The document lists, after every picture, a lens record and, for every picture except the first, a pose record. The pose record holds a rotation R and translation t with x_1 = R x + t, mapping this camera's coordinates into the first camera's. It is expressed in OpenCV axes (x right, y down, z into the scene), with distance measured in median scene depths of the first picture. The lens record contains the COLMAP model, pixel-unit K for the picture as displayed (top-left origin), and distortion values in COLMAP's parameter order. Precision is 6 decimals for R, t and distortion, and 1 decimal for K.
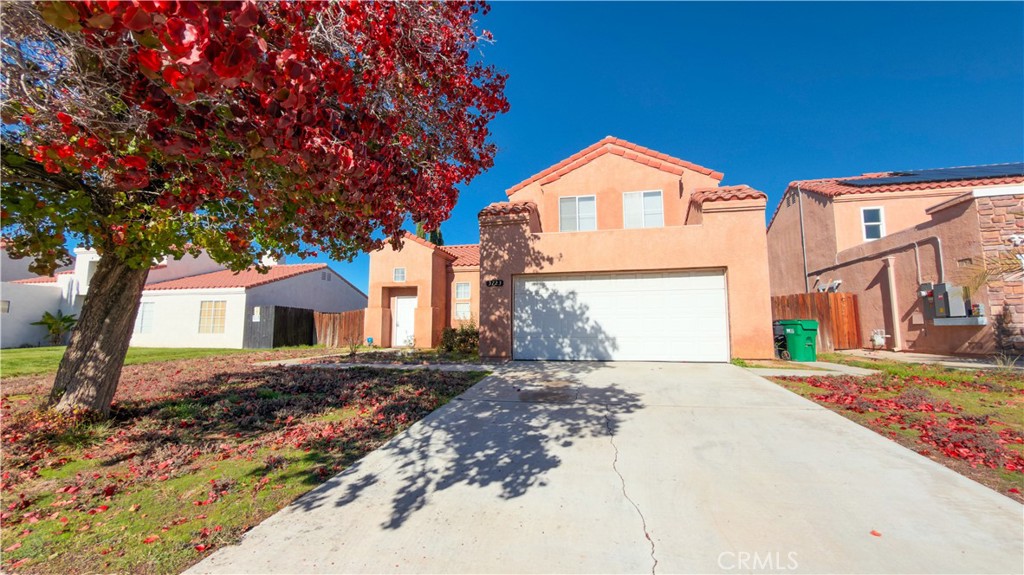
lens RADIAL K [[445.0, 0, 512.0], [0, 445.0, 287.5], [0, 0, 1]] dist [0.001382, -0.000289]
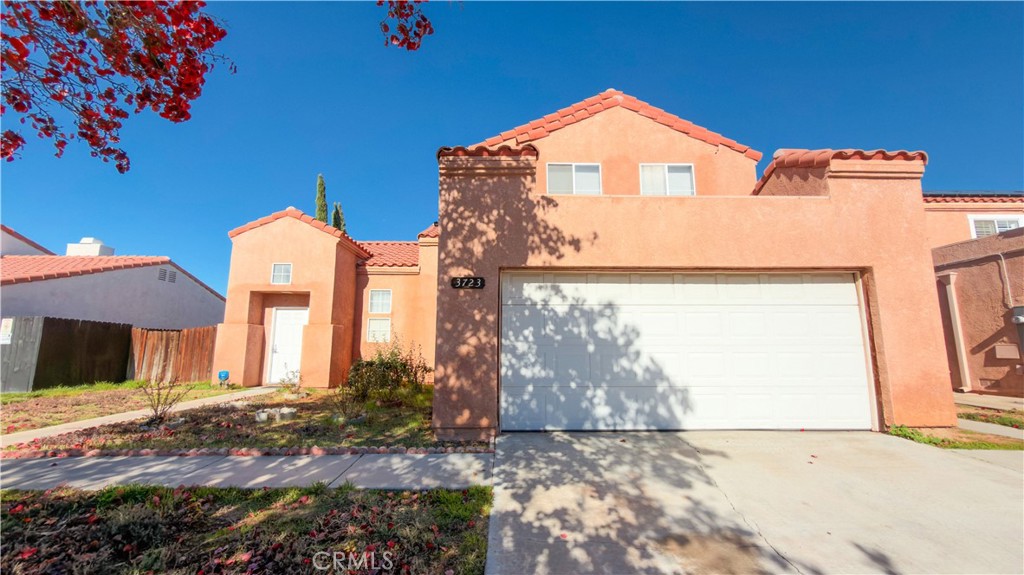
lens RADIAL K [[417.5, 0, 512.0], [0, 417.5, 287.5], [0, 0, 1]] dist [-0.000410, 0.000049]
pose [[0.971886, 0.038012, 0.232362, -0.101584], [-0.027807, 0.998506, -0.047037, 0.017163], [-0.233803, 0.039254, 0.971491, 0.507176]]
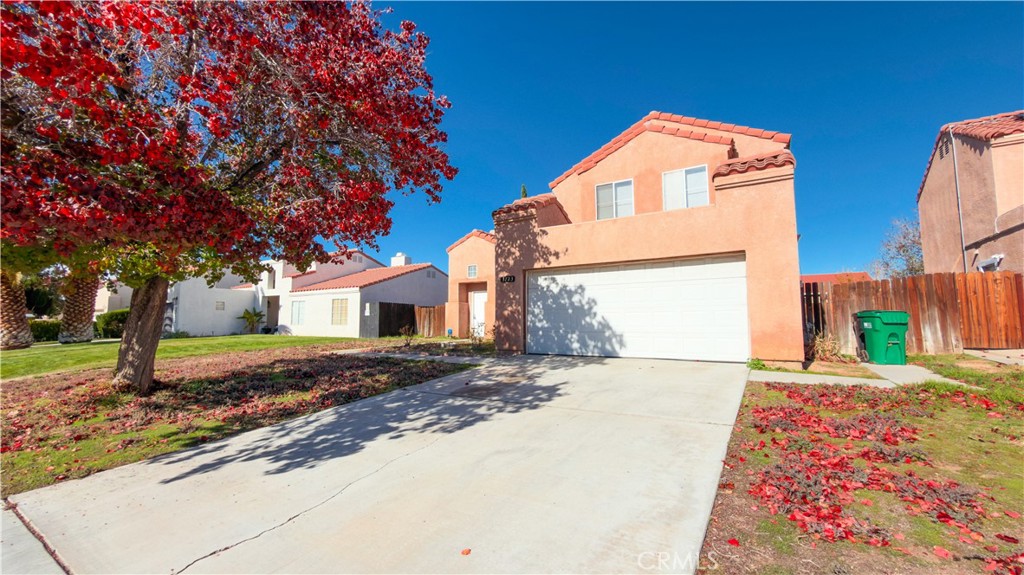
lens RADIAL K [[444.1, 0, 502.2], [0, 444.1, 288.1], [0, 0, 1]] dist [-0.002729, -0.000075]
pose [[0.929918, -0.029733, -0.366563, 0.321970], [0.039739, 0.999014, 0.019778, -0.010498], [0.365613, -0.032959, 0.930183, 0.036707]]
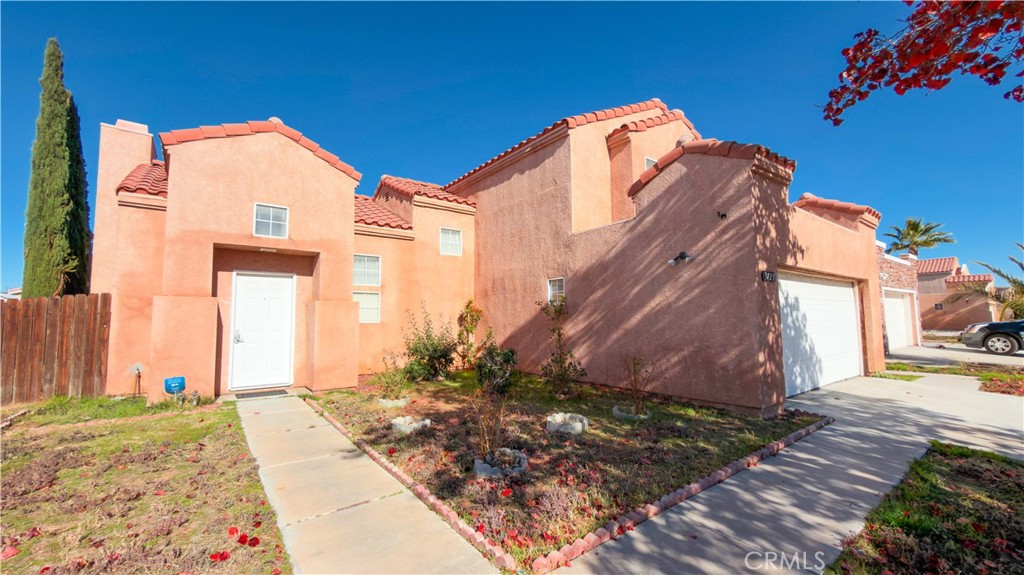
lens RADIAL K [[417.5, 0, 512.0], [0, 417.5, 287.5], [0, 0, 1]] dist [-0.000410, 0.000049]
pose [[0.636654, 0.055801, 0.769128, -0.658697], [-0.073943, 0.997200, -0.011141, 0.035047], [-0.767596, -0.049778, 0.638998, 0.897553]]
